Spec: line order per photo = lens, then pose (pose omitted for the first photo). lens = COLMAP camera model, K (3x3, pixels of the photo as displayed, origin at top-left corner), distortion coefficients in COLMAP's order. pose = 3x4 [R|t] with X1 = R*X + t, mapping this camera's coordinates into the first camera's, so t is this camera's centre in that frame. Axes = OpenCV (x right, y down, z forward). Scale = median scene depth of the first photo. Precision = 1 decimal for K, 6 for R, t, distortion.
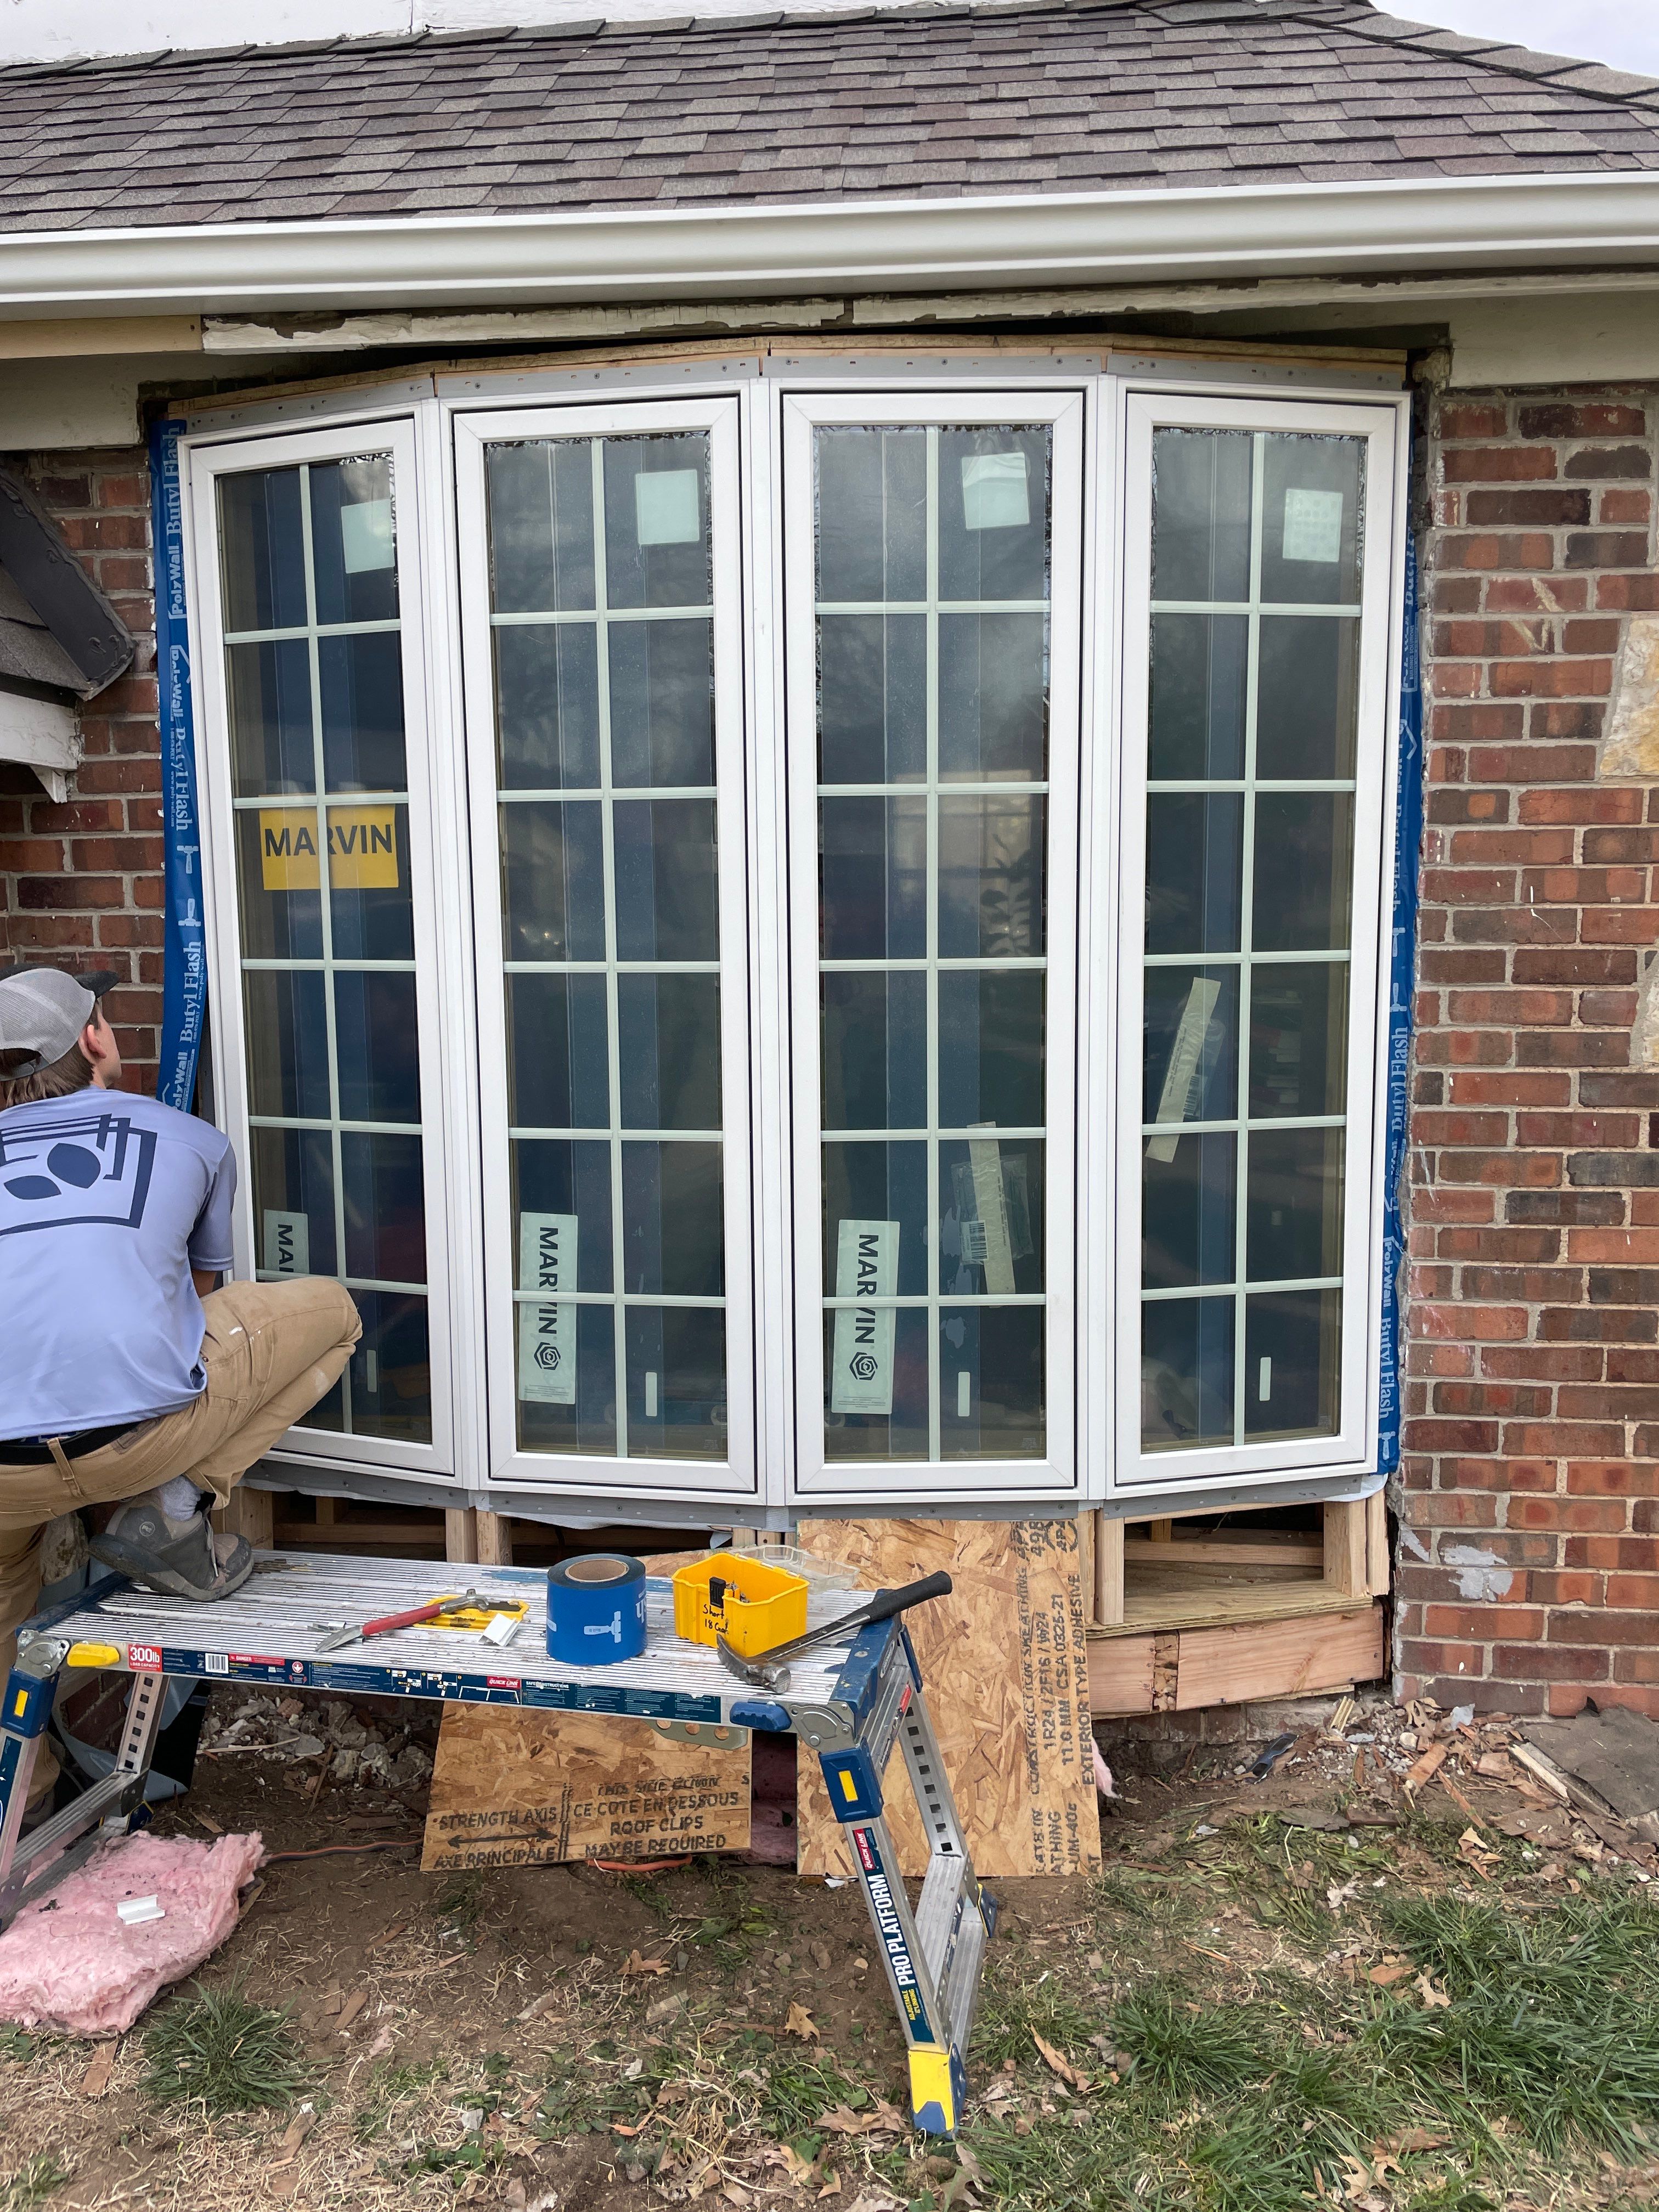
lens RADIAL K [[1672.7, 0, 818.2], [0, 1672.7, 1094.3], [0, 0, 1]] dist [0.069673, -0.112590]
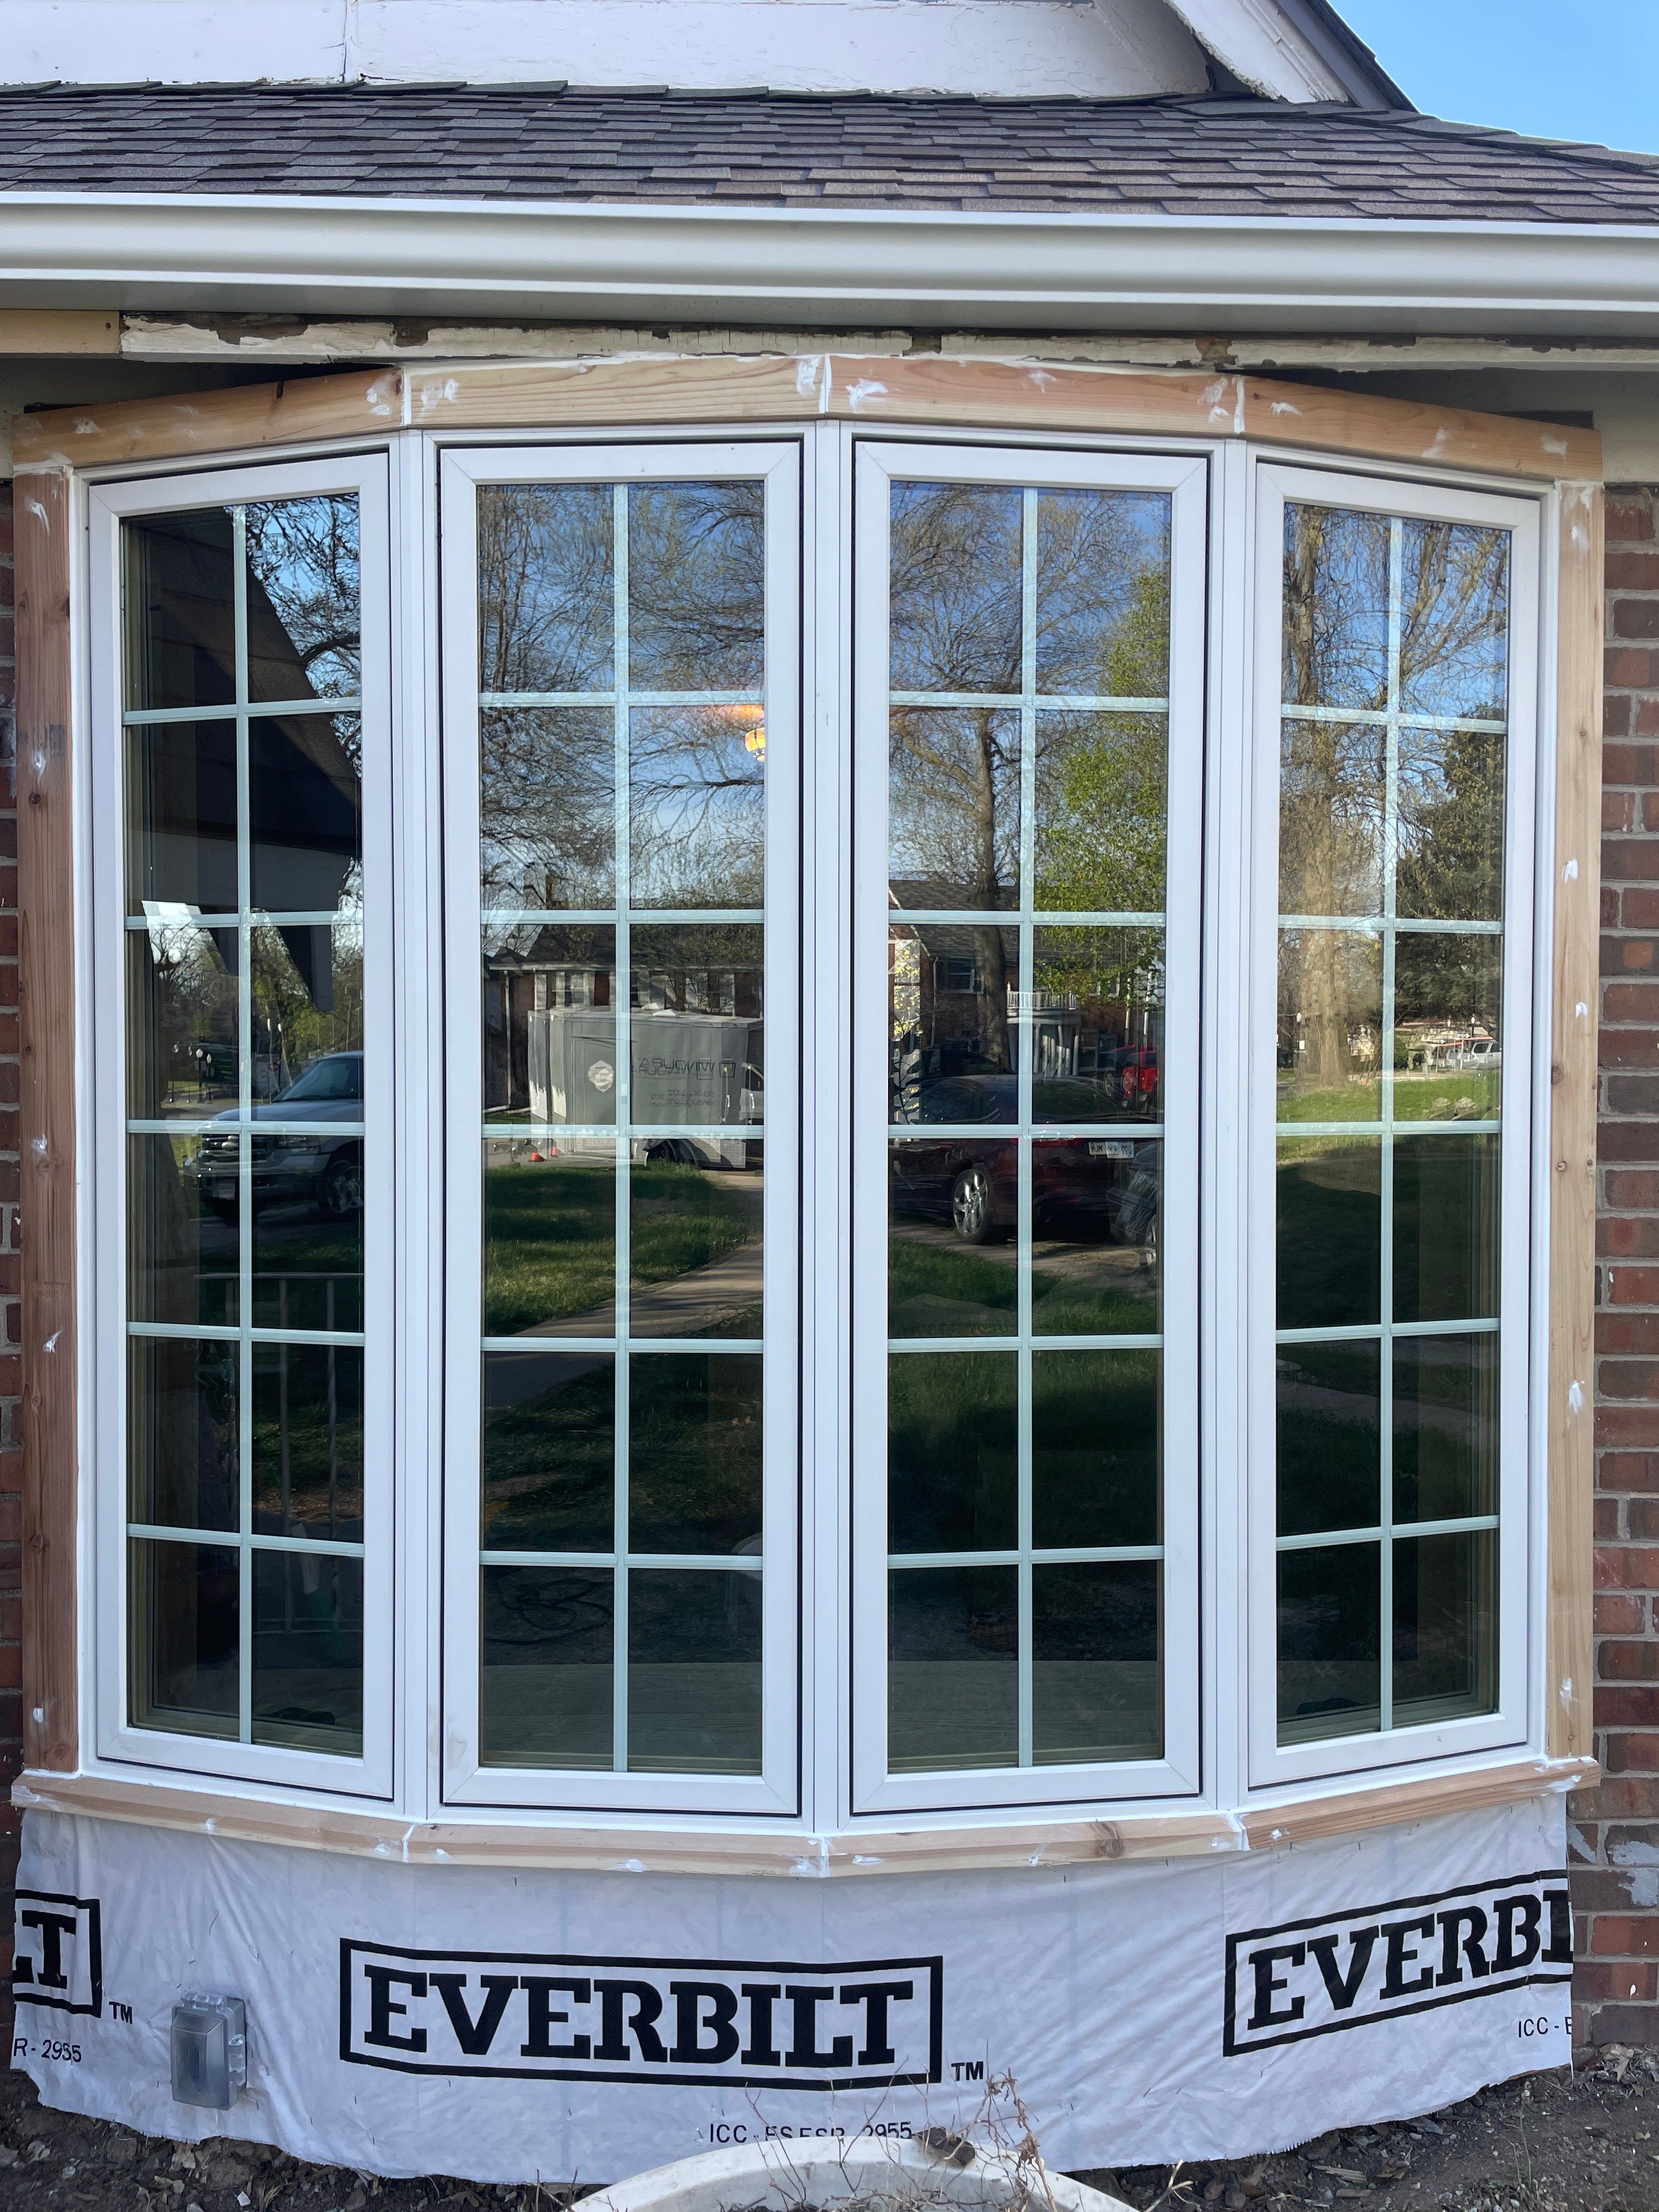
lens RADIAL K [[1676.6, 0, 829.5], [0, 1676.6, 1106.0], [0, 0, 1]] dist [0.098946, -0.149616]
pose [[0.993951, 0.010101, 0.109363, -0.108539], [0.000634, 0.995217, -0.097686, -0.010010], [-0.109827, 0.097165, 0.989190, 0.192114]]
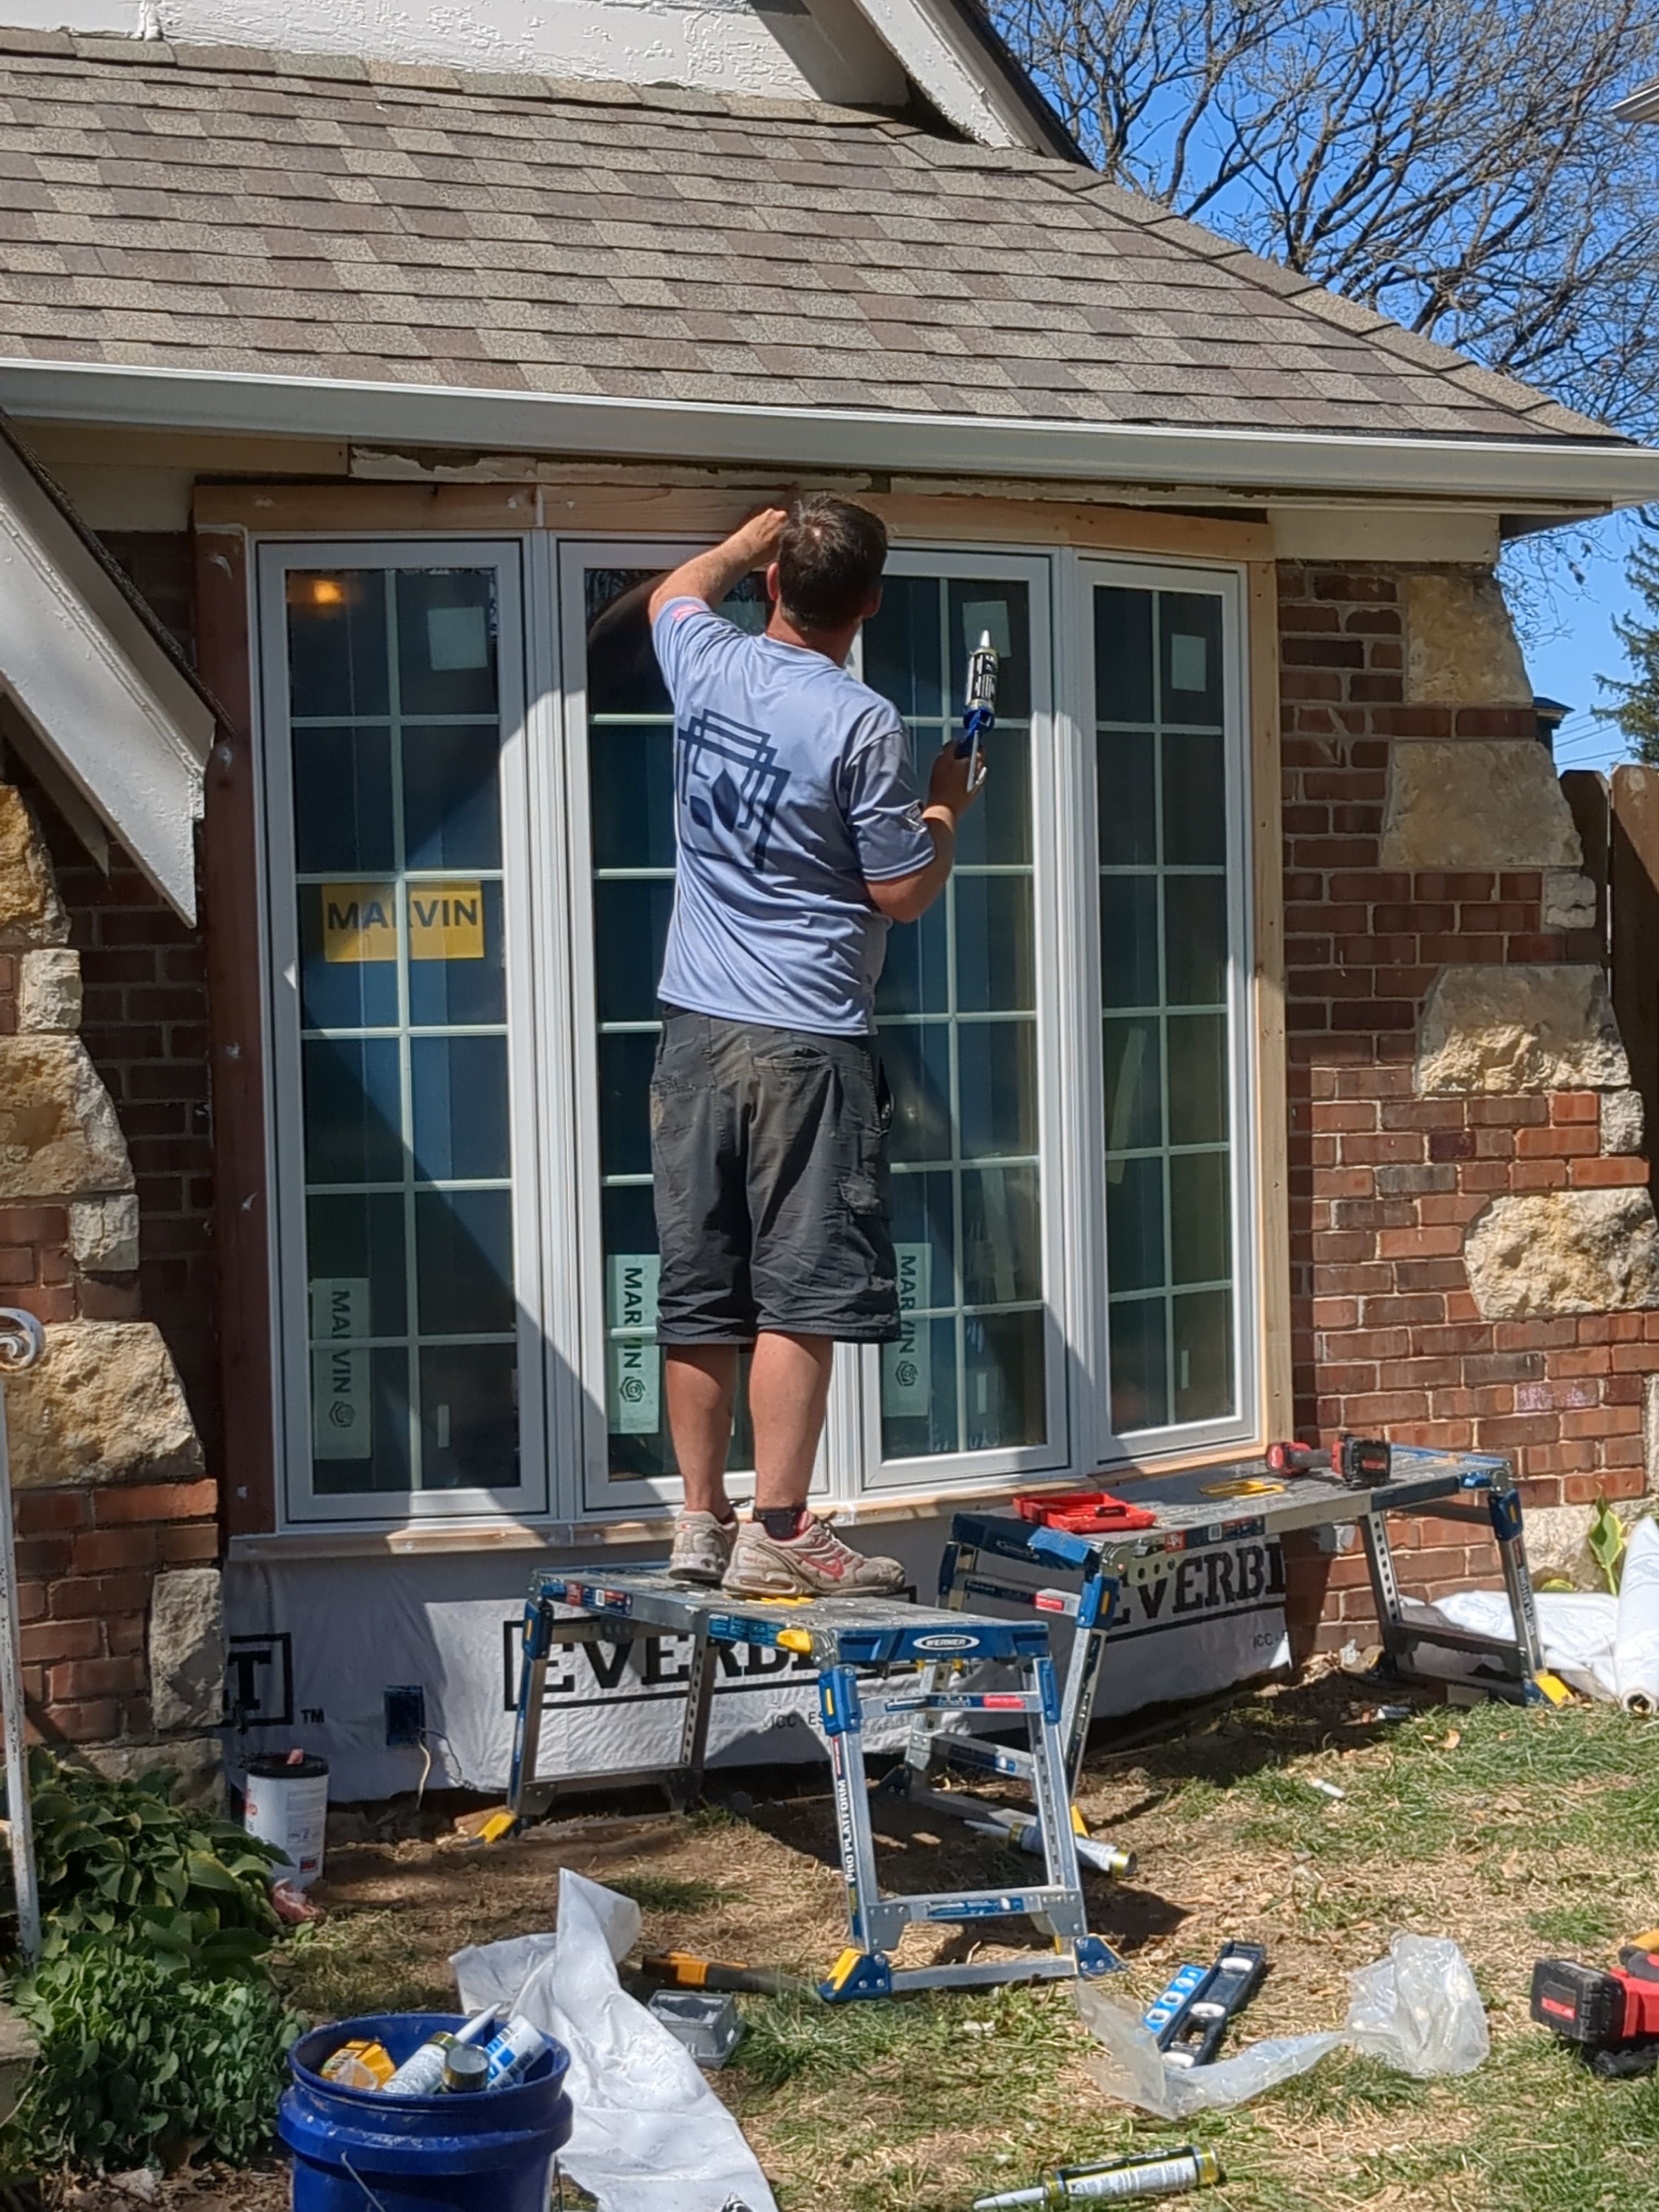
lens RADIAL K [[3255.8, 0, 829.5], [0, 3255.8, 1106.0], [0, 0, 1]] dist [-0.001014, 0.024164]
pose [[0.884585, -0.028192, 0.465526, -1.007366], [0.068850, 0.995128, -0.070563, 0.130455], [-0.461269, 0.094471, 0.882217, -0.906035]]
